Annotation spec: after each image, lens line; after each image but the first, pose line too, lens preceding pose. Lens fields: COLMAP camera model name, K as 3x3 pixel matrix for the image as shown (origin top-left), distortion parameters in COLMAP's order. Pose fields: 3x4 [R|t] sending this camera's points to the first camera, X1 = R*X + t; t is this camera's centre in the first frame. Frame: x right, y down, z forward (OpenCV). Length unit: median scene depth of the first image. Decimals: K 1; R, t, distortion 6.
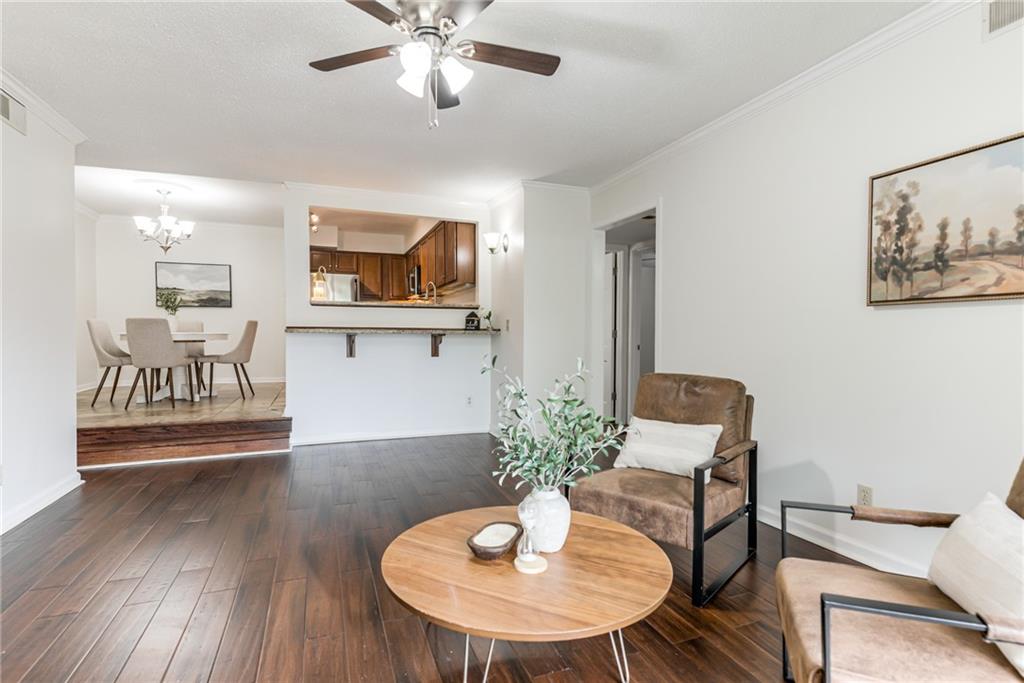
lens RADIAL K [[522.0, 0, 515.4], [0, 522.0, 341.0], [0, 0, 1]] dist [0.011088, -0.000259]
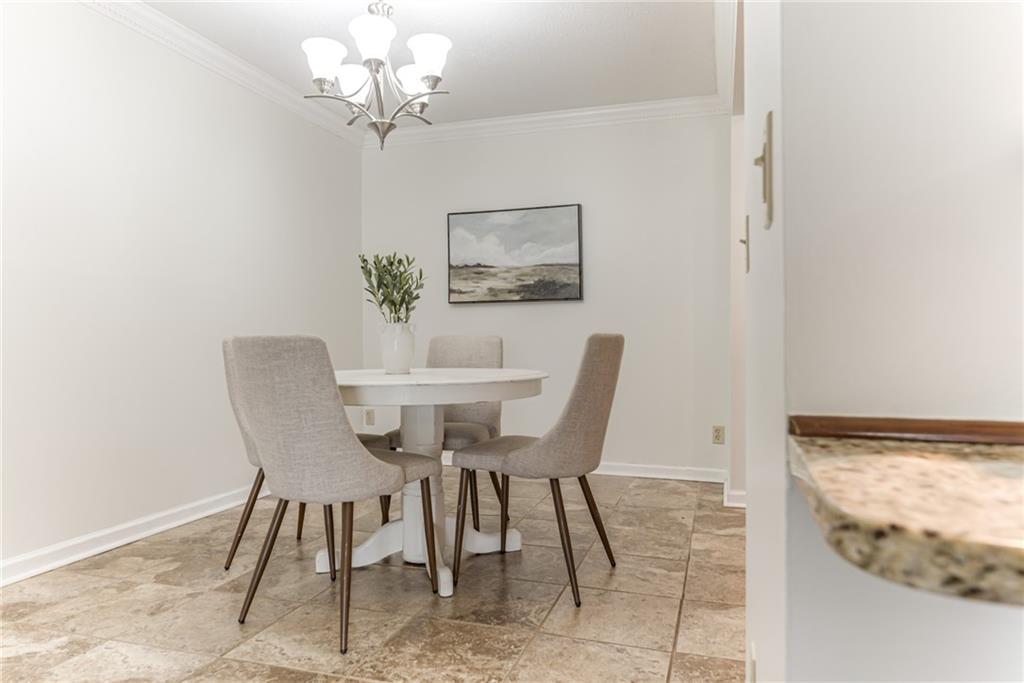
lens RADIAL K [[668.8, 0, 509.8], [0, 668.8, 341.2], [0, 0, 1]] dist [0.002098, 0.000222]
pose [[0.787484, 0.001647, -0.616333, -0.248782], [-0.006124, 0.999968, -0.005153, -0.027412], [0.616305, 0.007833, 0.787469, 0.531710]]
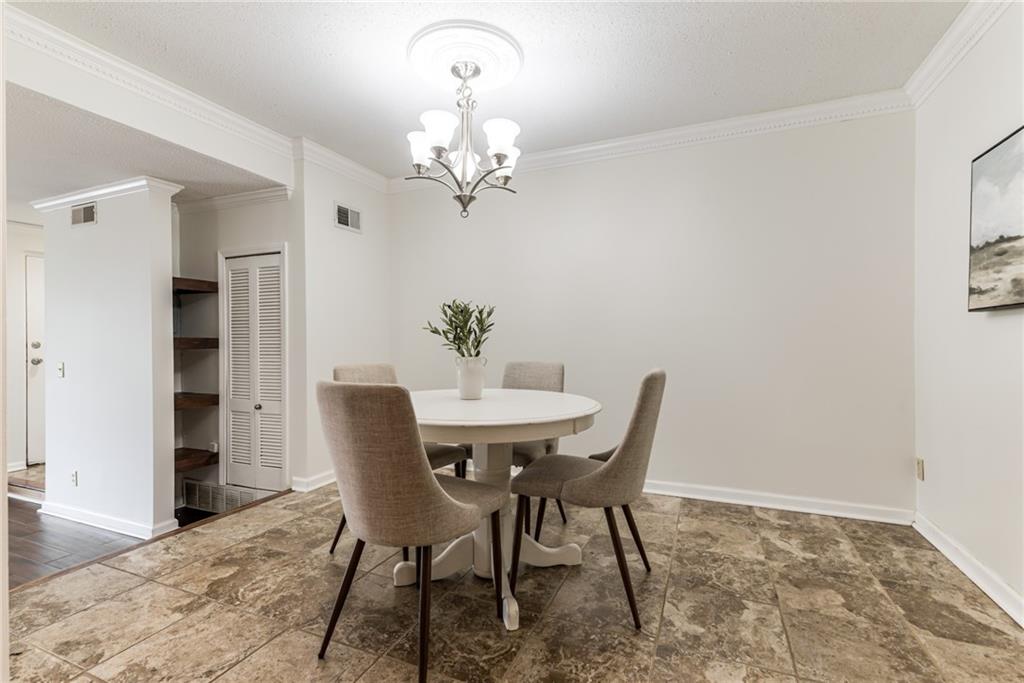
lens RADIAL K [[453.9, 0, 519.9], [0, 453.9, 338.1], [0, 0, 1]] dist [0.005872, 0.000137]
pose [[-0.680496, 0.003487, -0.732744, -0.289020], [-0.003929, 0.999957, 0.008407, -0.041104], [0.732741, 0.008600, -0.680453, 0.779076]]
